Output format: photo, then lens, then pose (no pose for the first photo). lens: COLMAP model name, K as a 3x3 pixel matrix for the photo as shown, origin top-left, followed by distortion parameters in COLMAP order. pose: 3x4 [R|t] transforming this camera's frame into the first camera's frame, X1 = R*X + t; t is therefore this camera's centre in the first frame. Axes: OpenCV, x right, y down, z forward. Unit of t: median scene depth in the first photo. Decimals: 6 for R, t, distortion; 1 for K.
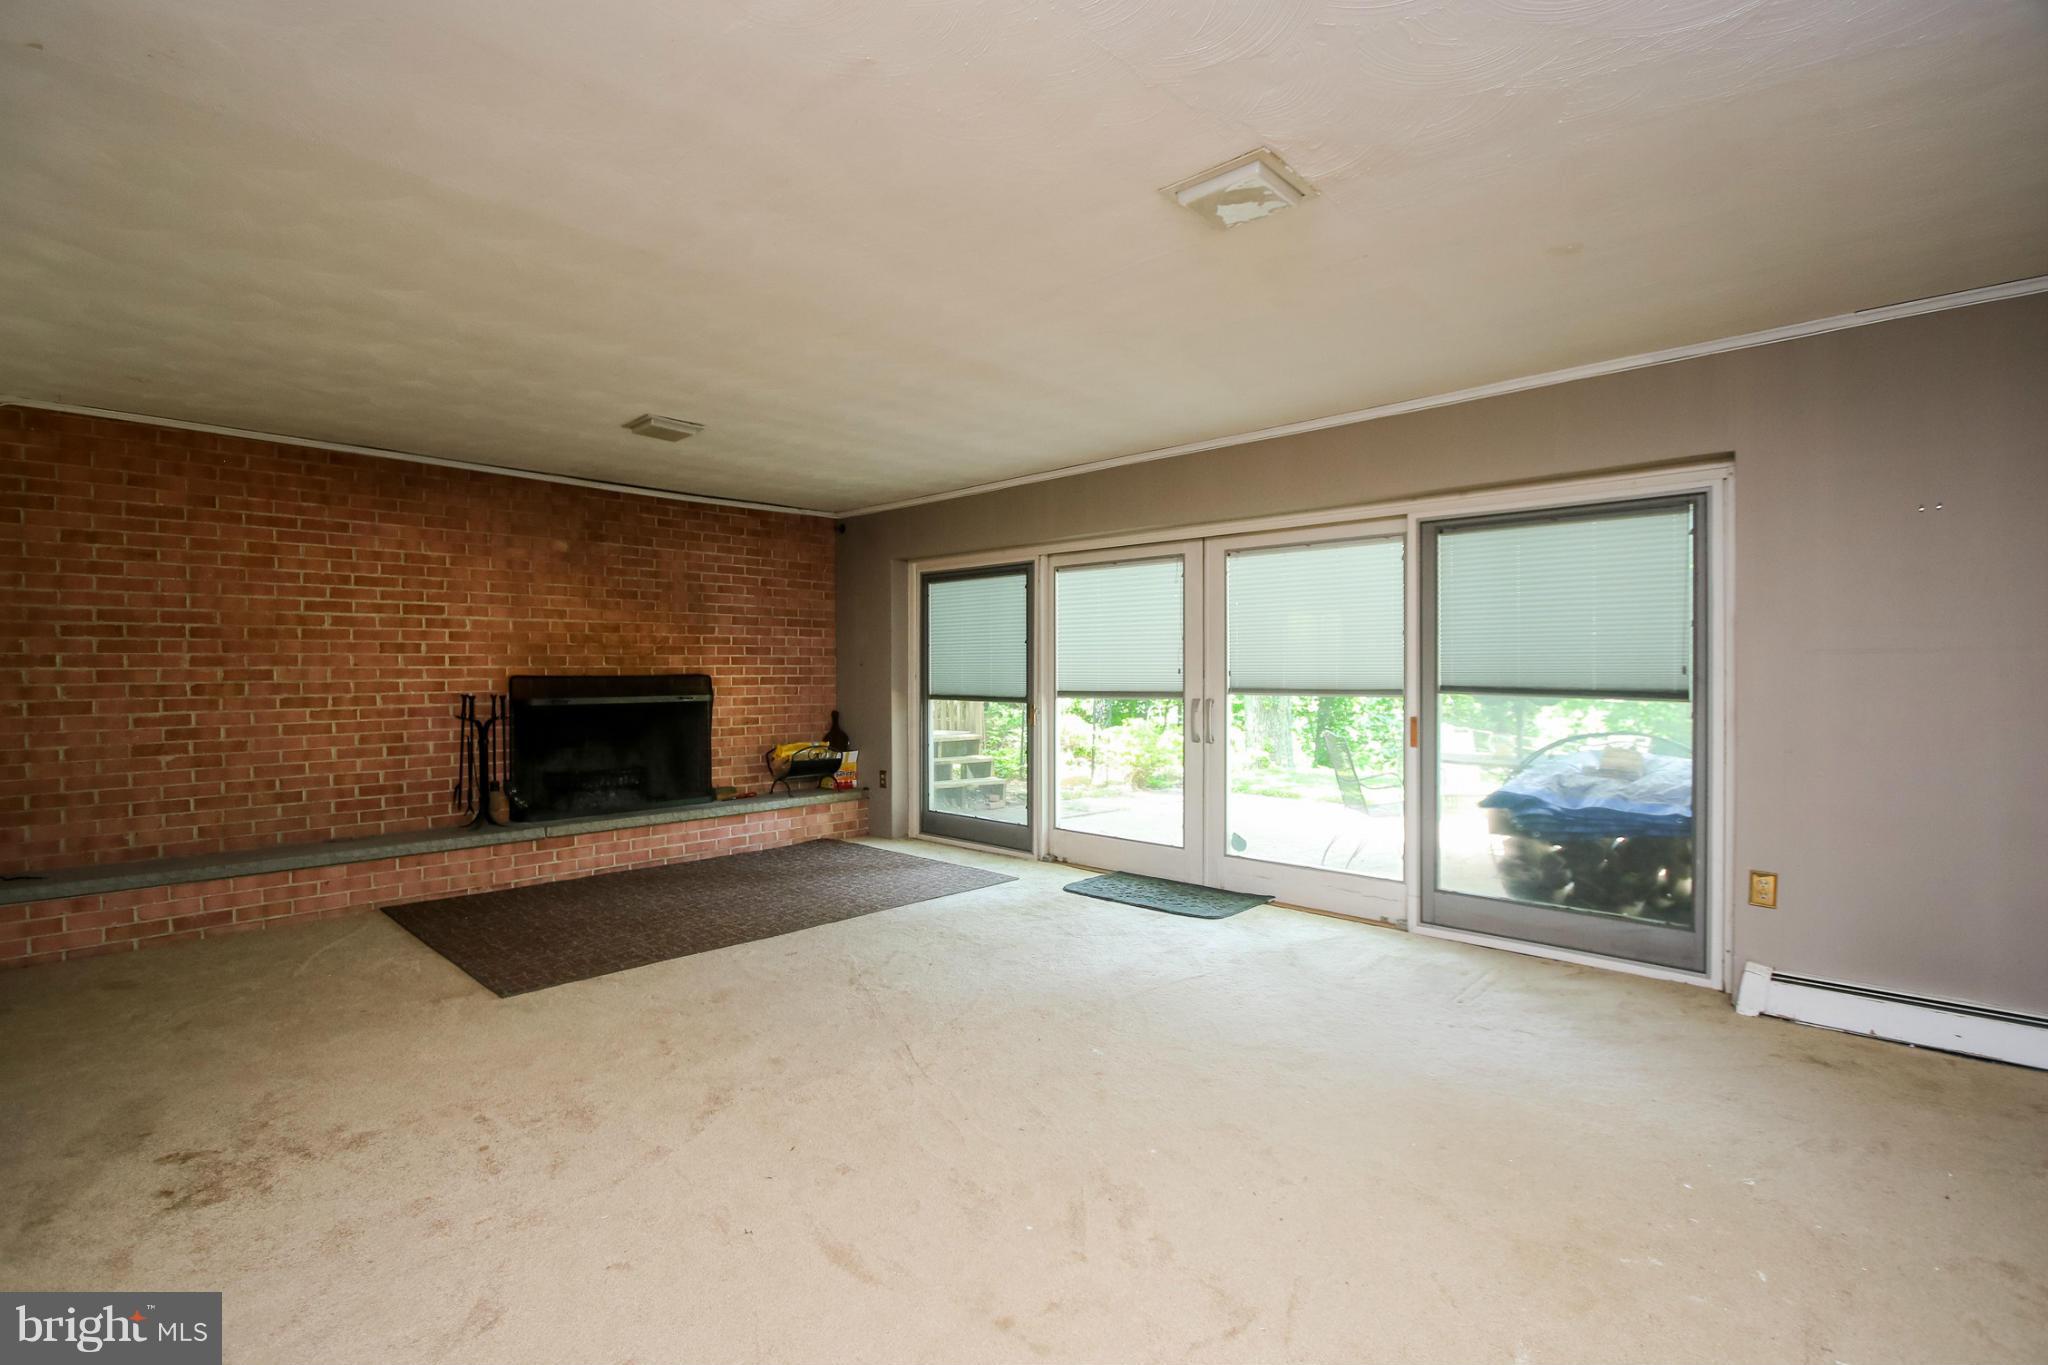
lens RADIAL K [[943.2, 0, 1024.0], [0, 943.2, 682.5], [0, 0, 1]] dist [-0.003869, -0.000276]
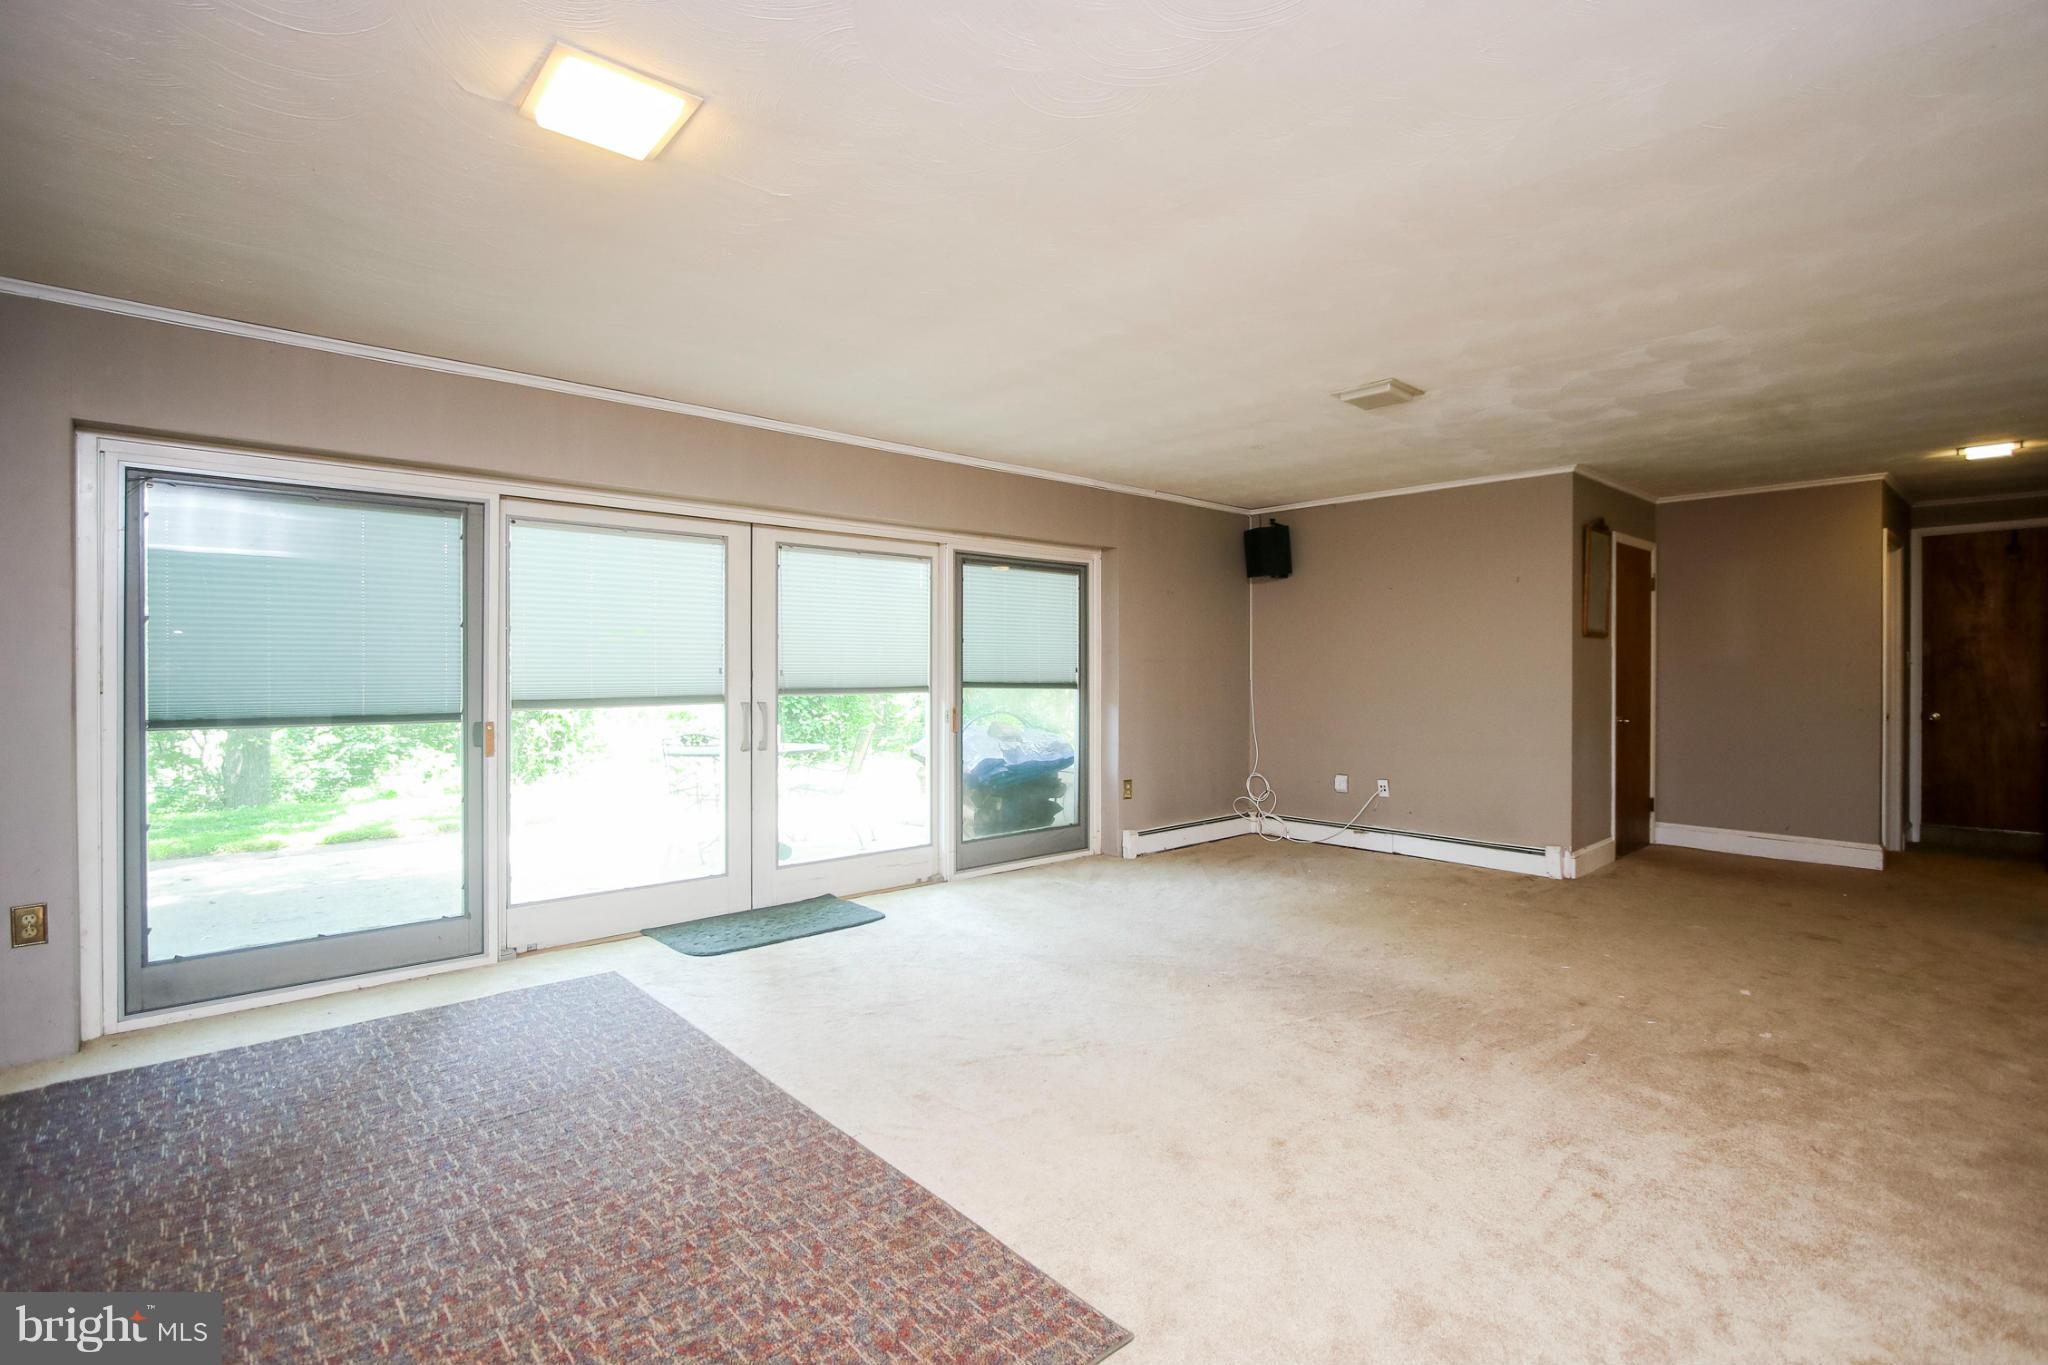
lens RADIAL K [[947.1, 0, 1022.2], [0, 947.1, 671.4], [0, 0, 1]] dist [-0.001238, -0.000019]
pose [[0.096207, -0.002615, 0.995358, -0.658264], [0.012370, 0.999922, 0.001431, -0.009493], [-0.995284, 0.012175, 0.096232, 0.629321]]
